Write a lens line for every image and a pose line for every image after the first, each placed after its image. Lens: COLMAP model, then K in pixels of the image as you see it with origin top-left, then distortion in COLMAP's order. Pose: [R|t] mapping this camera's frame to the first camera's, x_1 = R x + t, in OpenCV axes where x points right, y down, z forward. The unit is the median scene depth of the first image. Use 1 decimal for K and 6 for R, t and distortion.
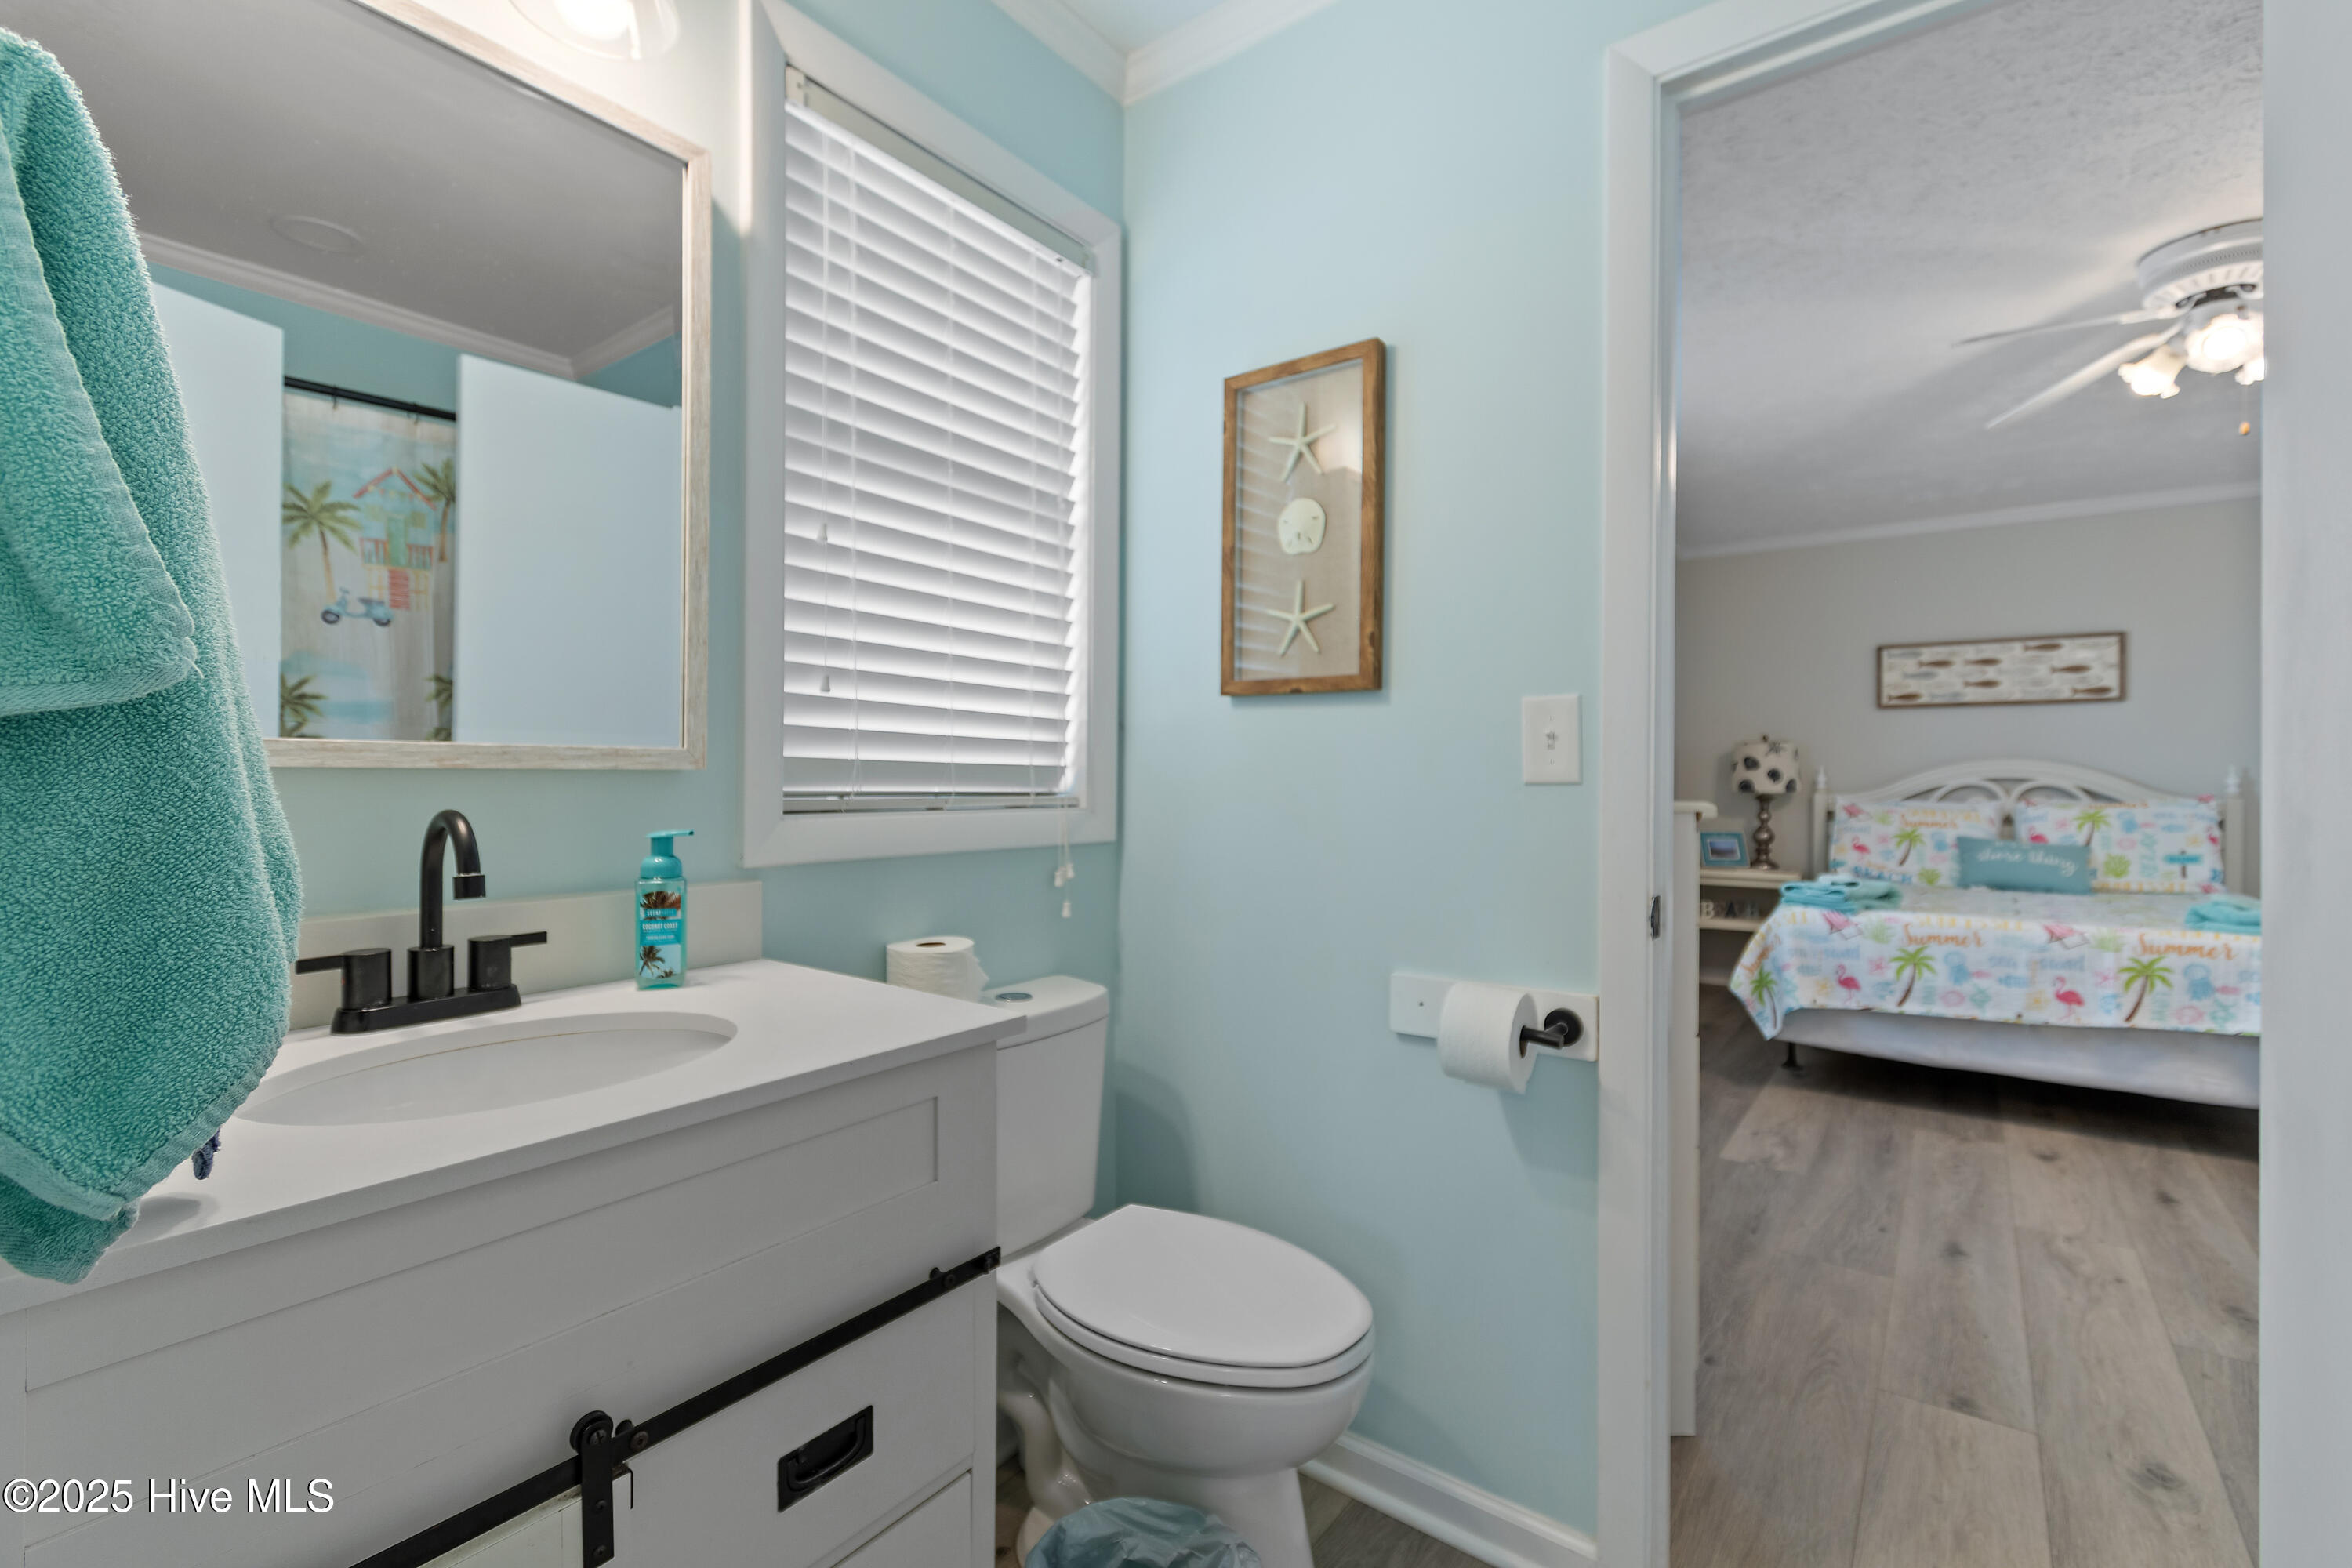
lens RADIAL K [[1032.0, 0, 1175.4], [0, 1032.0, 778.6], [0, 0, 1]] dist [0.000251, -0.000005]
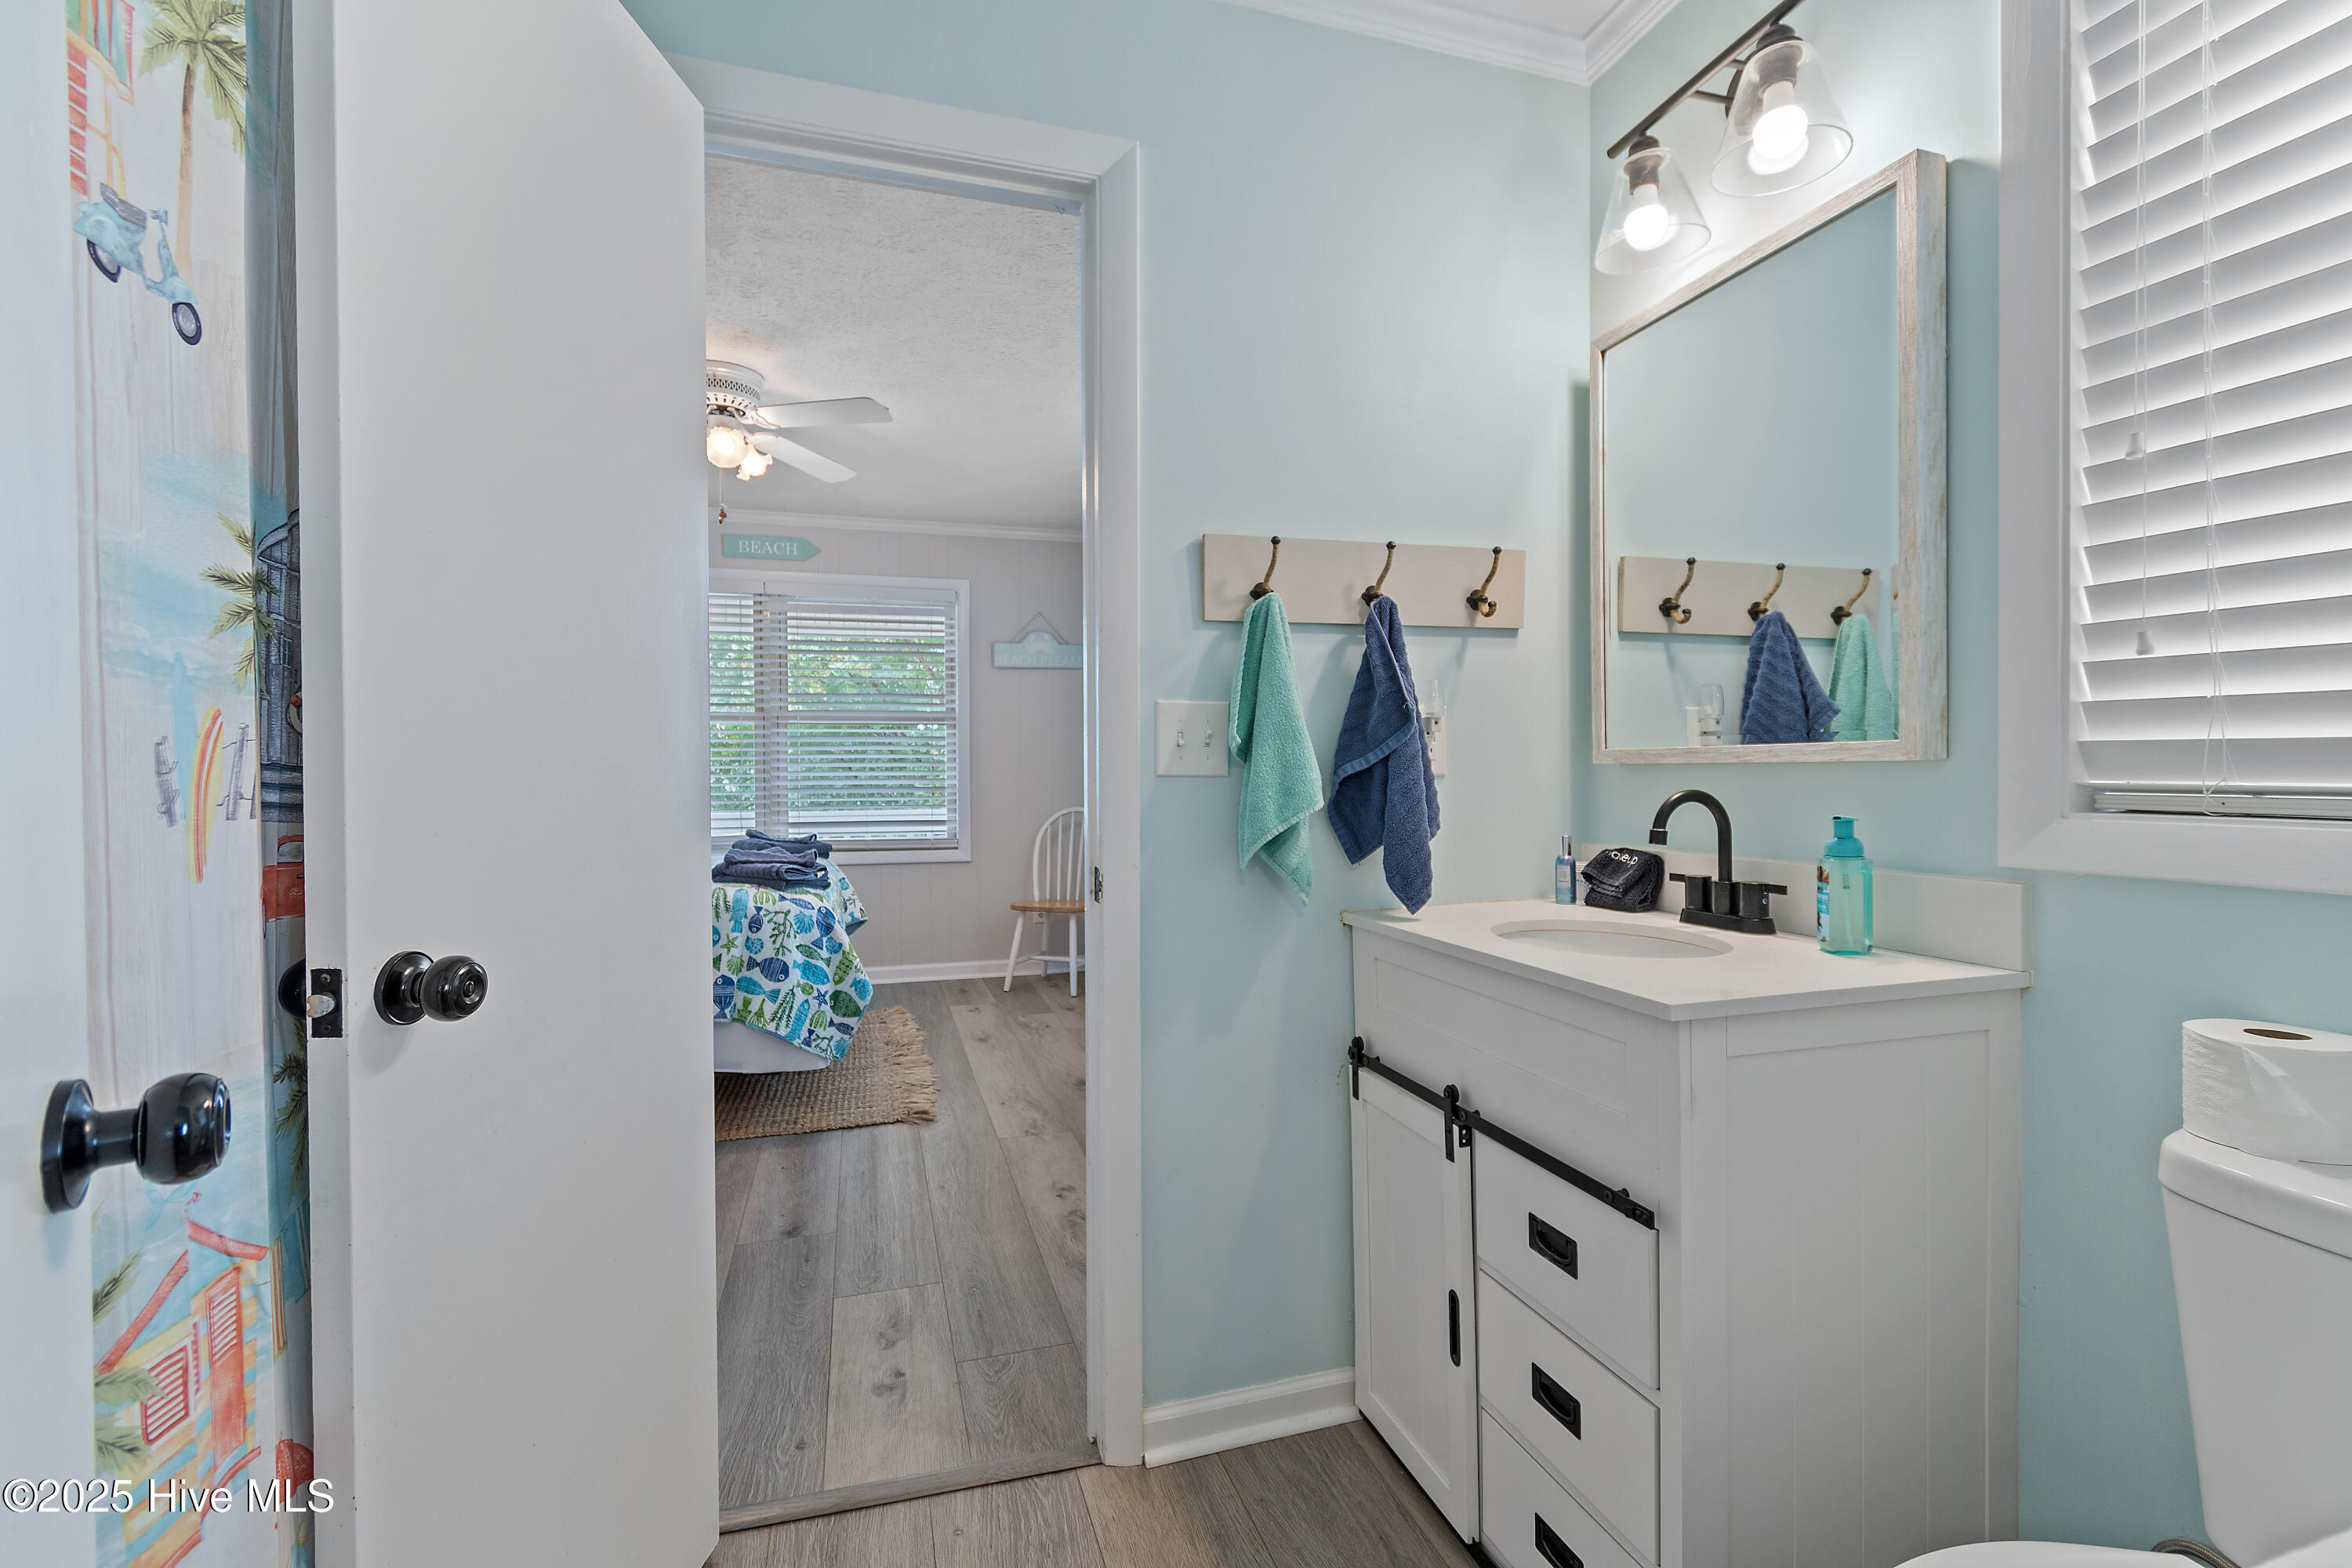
lens RADIAL K [[1032.0, 0, 1177.4], [0, 1032.0, 780.7], [0, 0, 1]] dist [0.000251, -0.000005]
pose [[-0.584561, 0.006684, -0.811323, 0.830385], [0.002497, 0.999976, 0.006440, 0.003444], [0.811346, 0.001739, -0.584563, 1.048006]]
